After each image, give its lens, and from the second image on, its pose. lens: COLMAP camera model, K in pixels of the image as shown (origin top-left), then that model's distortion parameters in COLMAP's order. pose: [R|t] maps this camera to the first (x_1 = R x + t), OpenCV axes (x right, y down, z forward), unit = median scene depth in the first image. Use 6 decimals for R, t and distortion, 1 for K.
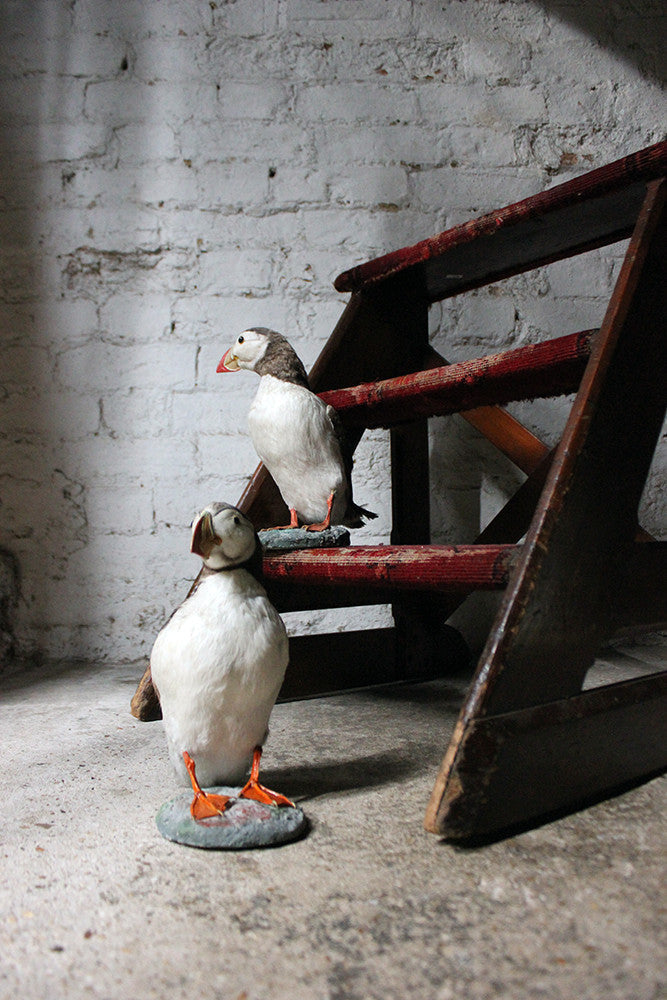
lens RADIAL K [[916.3, 0, 348.3], [0, 916.3, 475.9], [0, 0, 1]] dist [-0.113557, 0.035588]
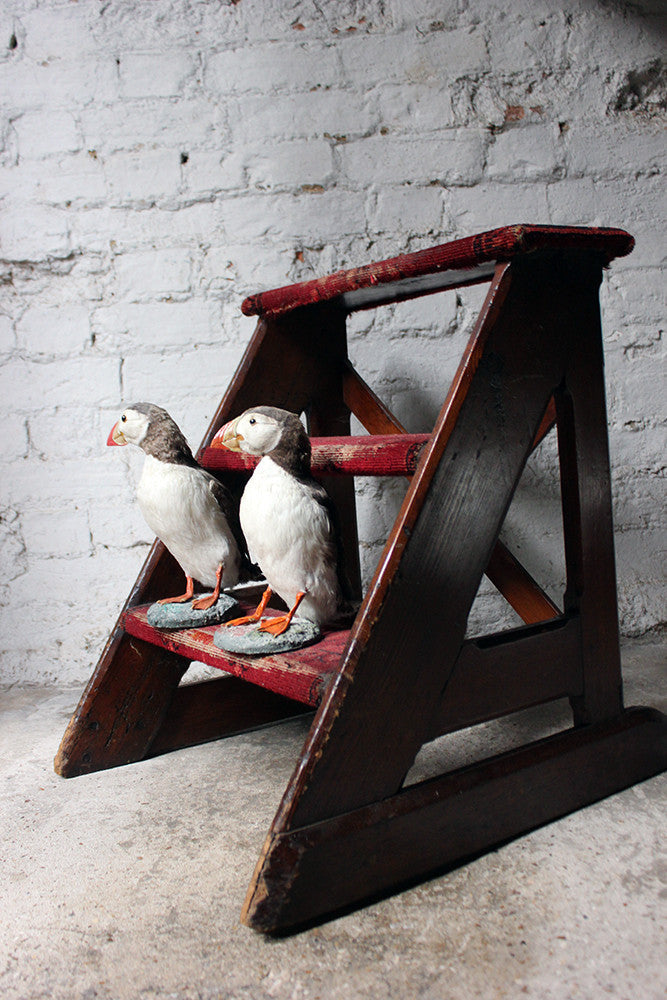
lens RADIAL K [[1136.8, 0, 352.7], [0, 1136.8, 496.6], [0, 0, 1]] dist [-0.069917, 0.000000]
pose [[0.995565, -0.047675, -0.081101, 0.166323], [0.060322, 0.985037, 0.161439, -0.178144], [0.072190, -0.165615, 0.983545, -0.169468]]
